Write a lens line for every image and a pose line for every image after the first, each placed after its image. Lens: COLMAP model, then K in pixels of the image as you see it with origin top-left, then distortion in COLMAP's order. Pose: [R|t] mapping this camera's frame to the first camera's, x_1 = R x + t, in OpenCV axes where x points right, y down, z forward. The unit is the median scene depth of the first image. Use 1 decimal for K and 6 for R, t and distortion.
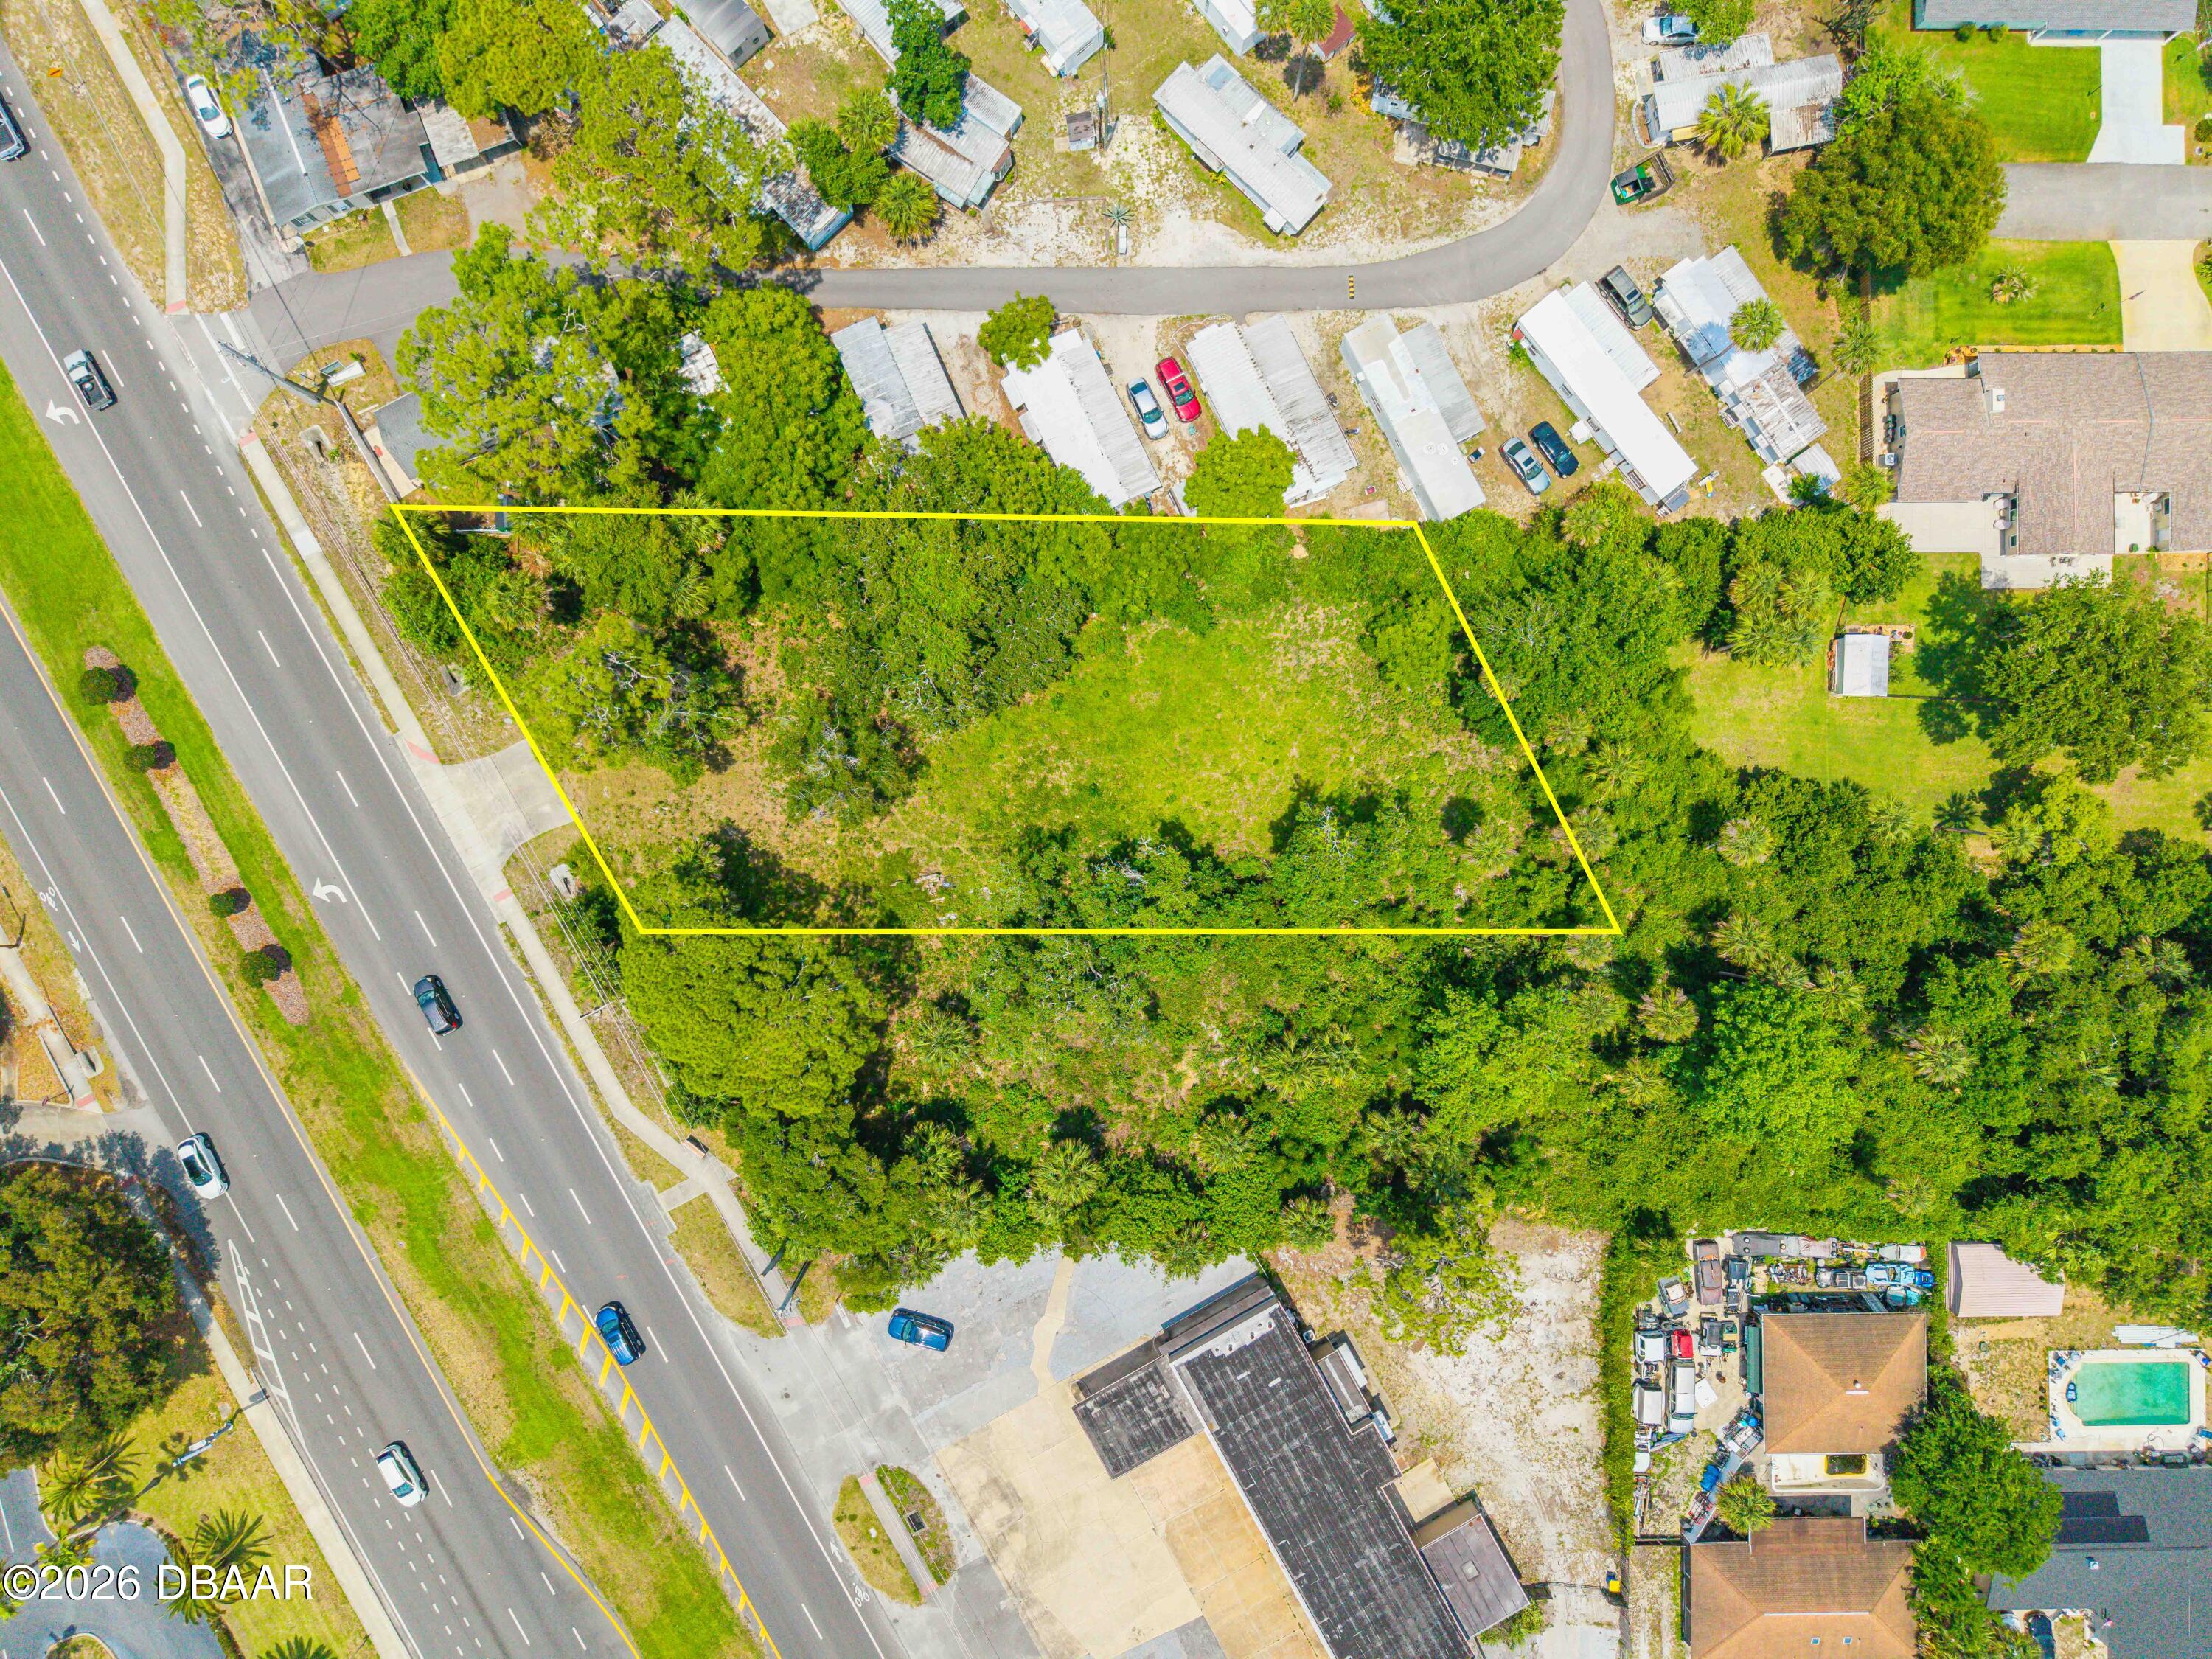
lens RADIAL K [[1474.6, 0, 1088.0], [0, 1474.6, 836.8], [0, 0, 1]] dist [0.006475, -0.002573]
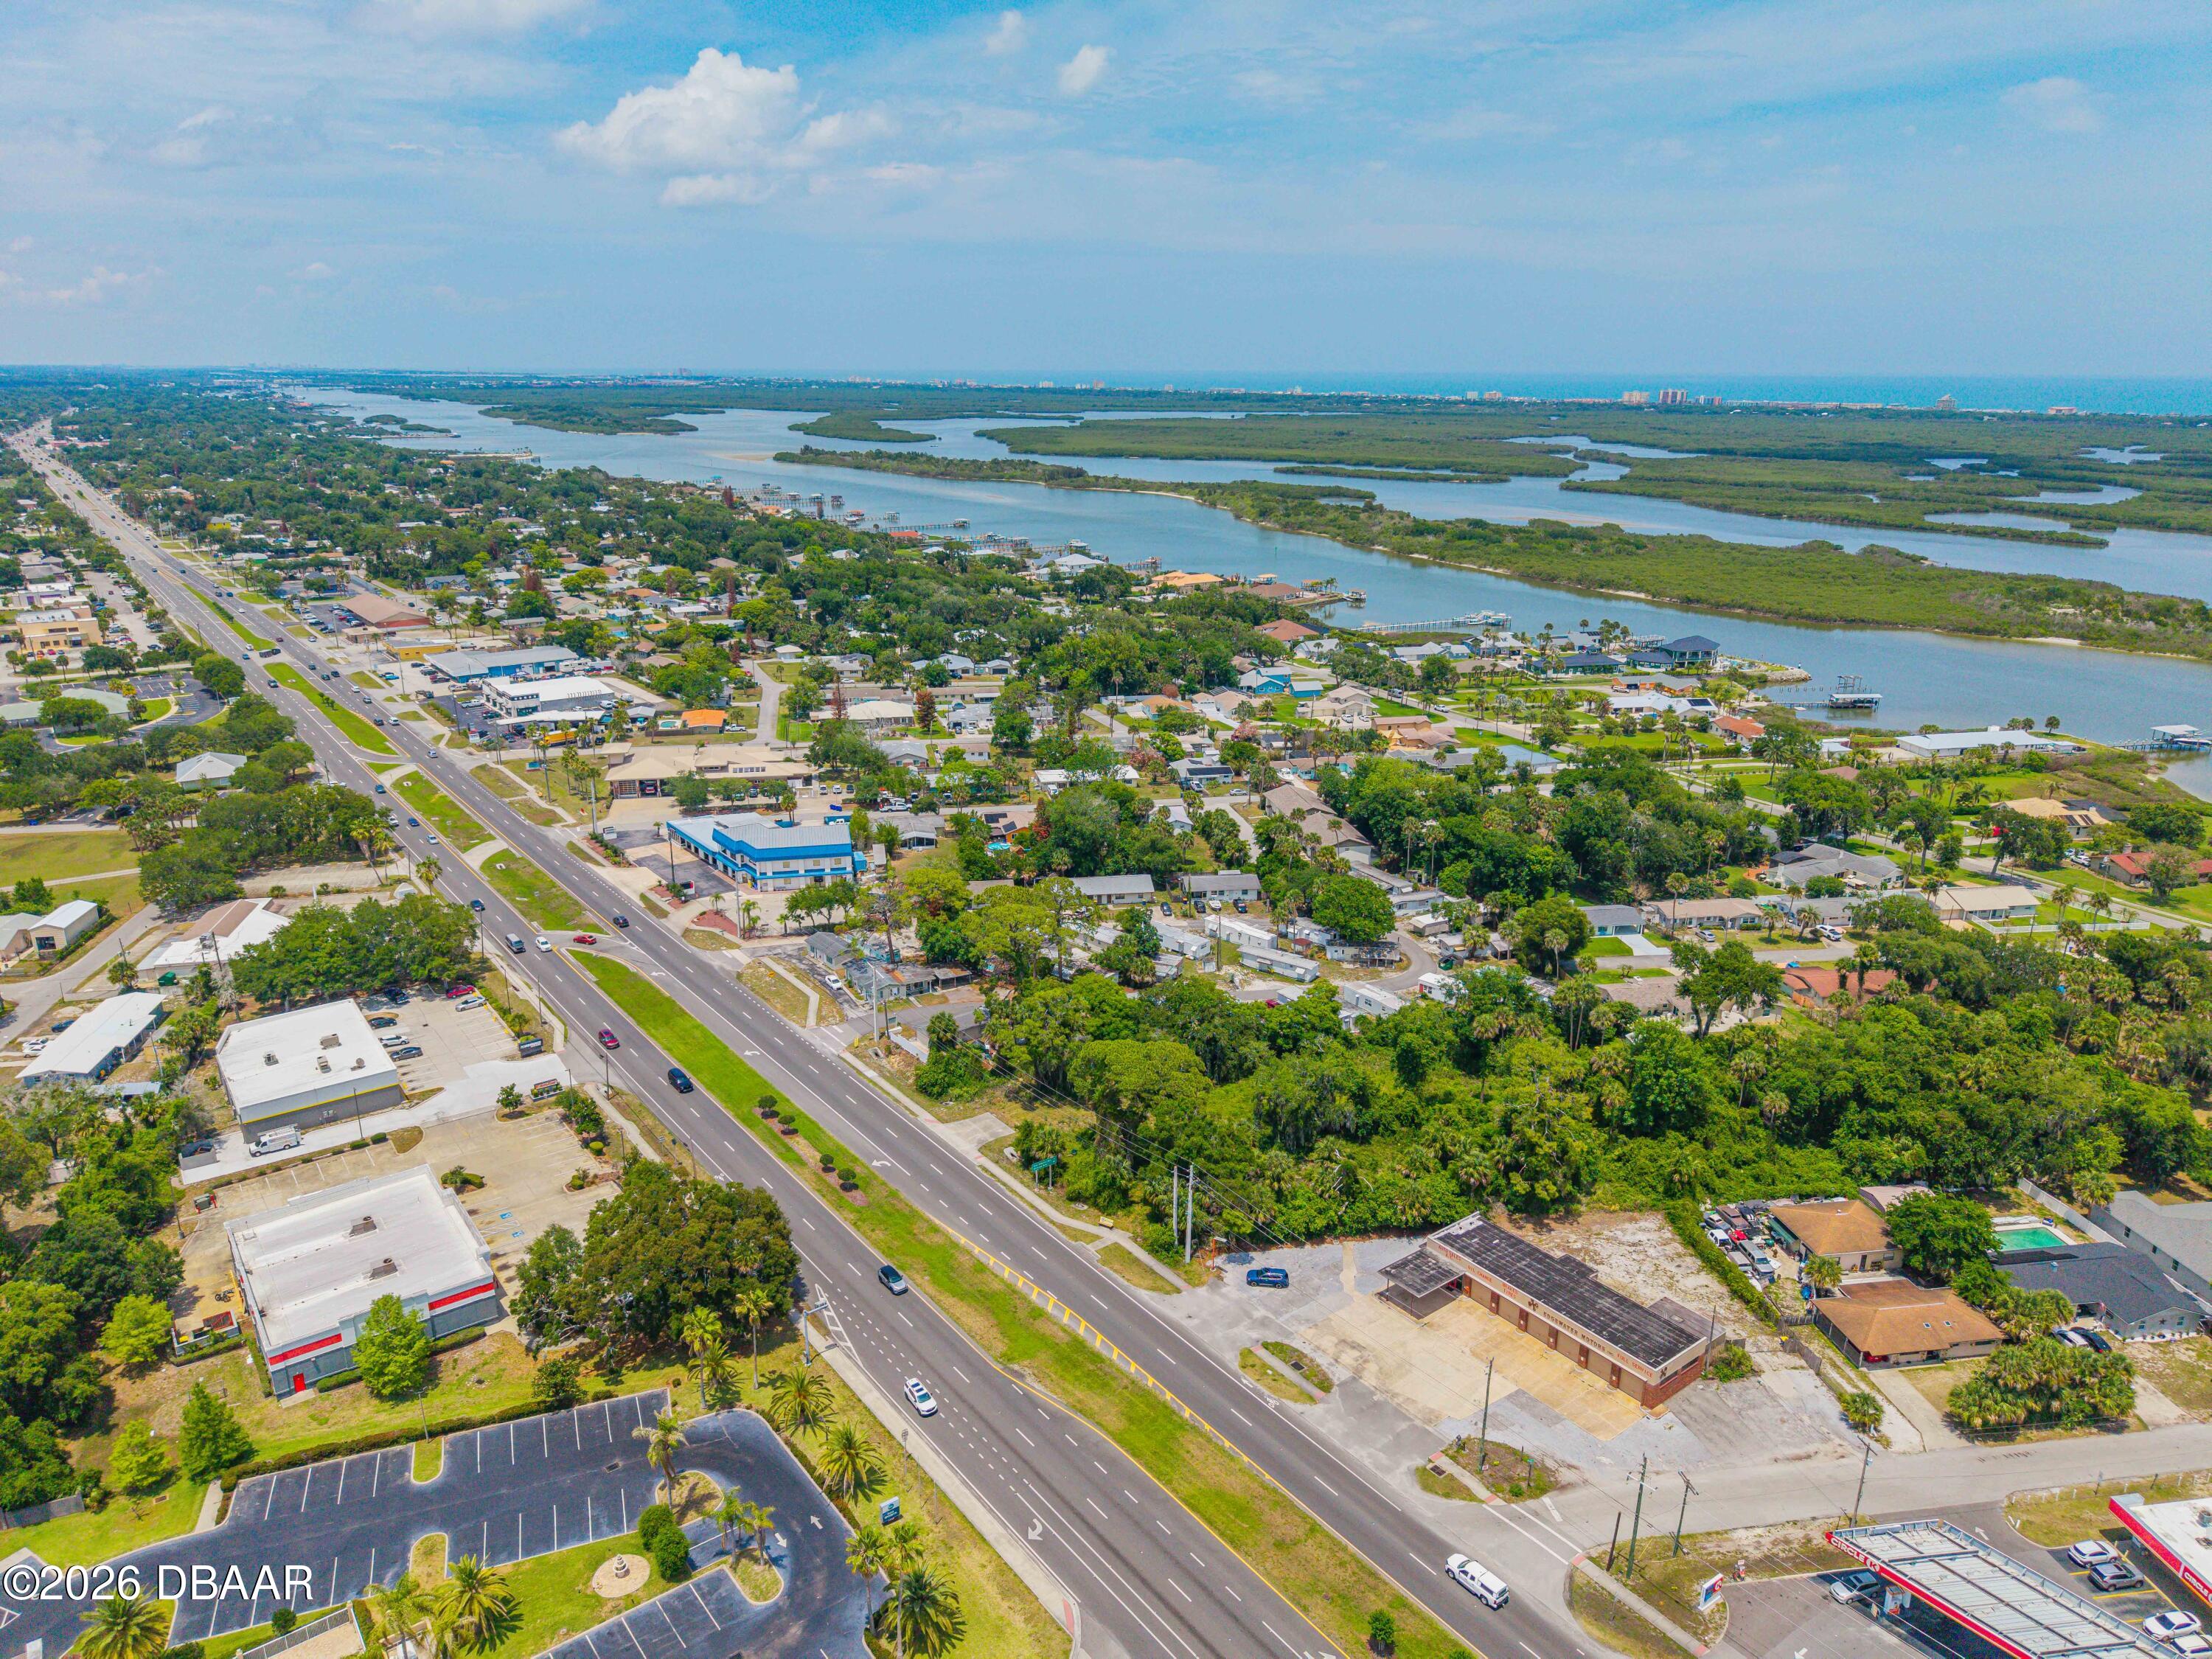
lens RADIAL K [[1478.3, 0, 1098.9], [0, 1478.3, 876.4], [0, 0, 1]] dist [0.002408, -0.002577]
pose [[0.990397, -0.057629, 0.125672, -0.456554], [0.137647, 0.325846, -0.935349, 1.612570], [0.012953, 0.943665, 0.330649, 0.092123]]
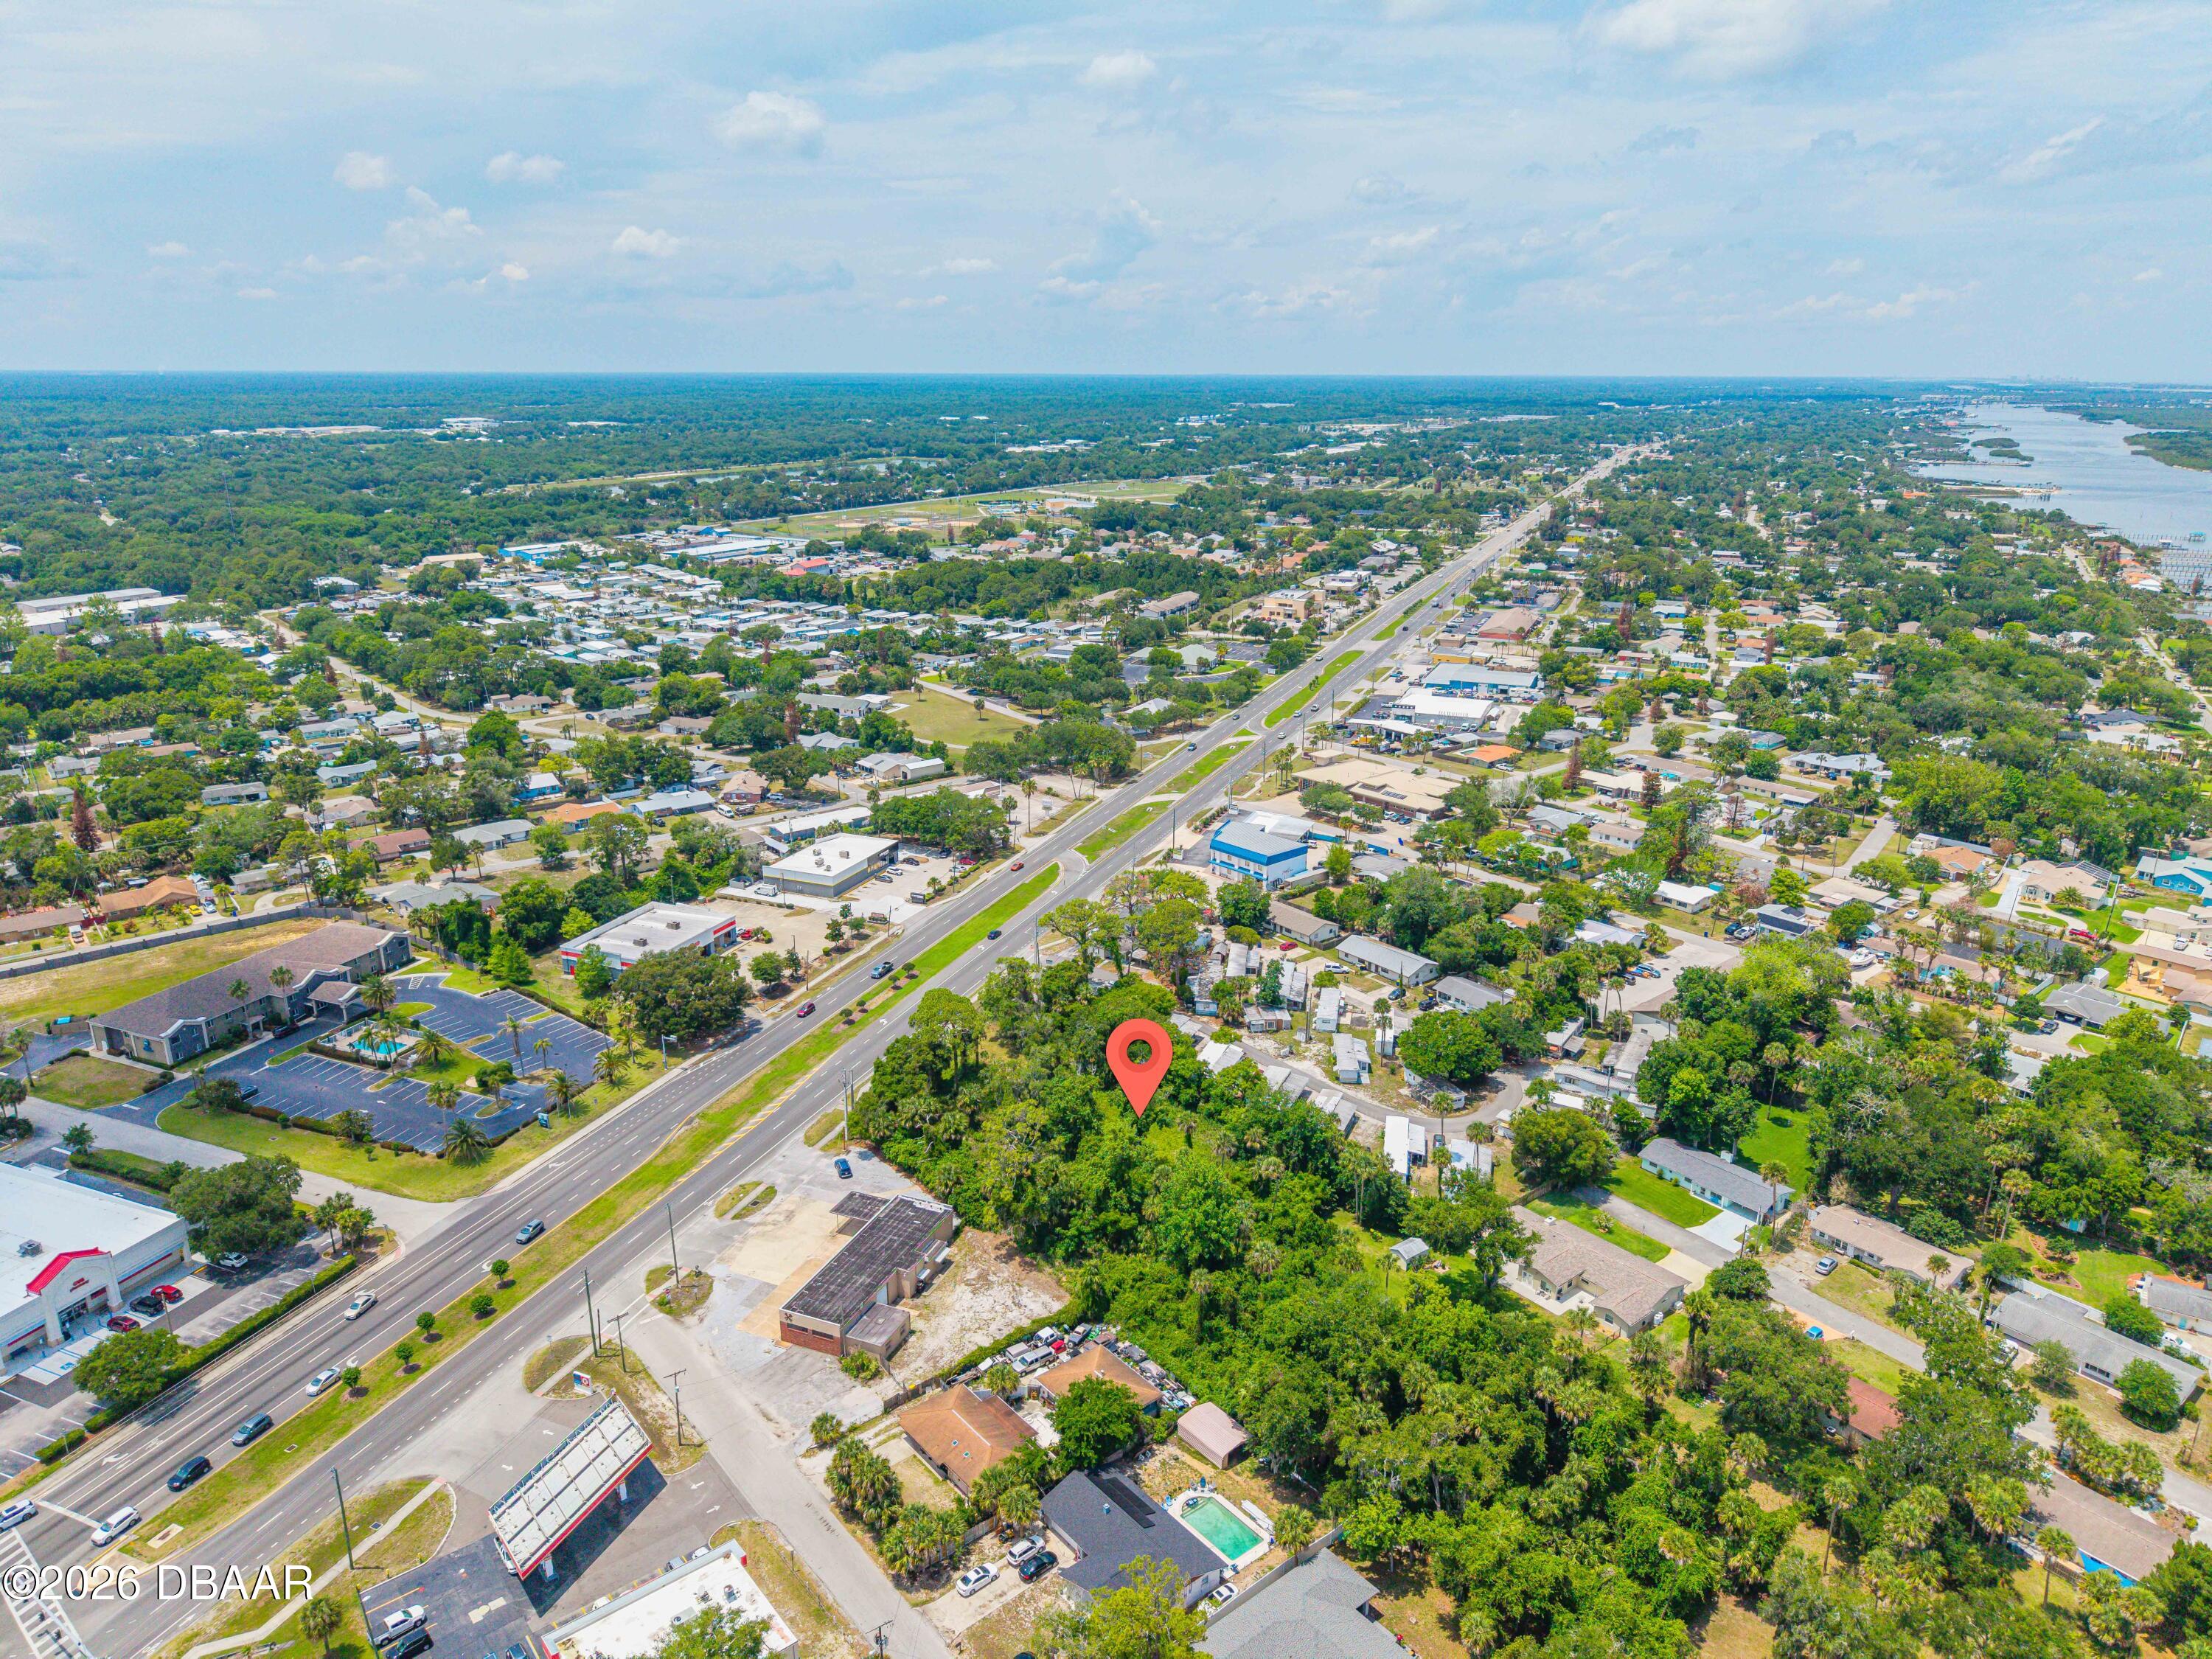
lens RADIAL K [[1474.6, 0, 1088.0], [0, 1474.6, 836.8], [0, 0, 1]] dist [0.006475, -0.002573]
pose [[0.614703, 0.222078, -0.756850, 1.562024], [-0.788698, 0.184972, -0.586294, 1.191024], [0.009793, 0.957323, 0.288855, -0.041993]]
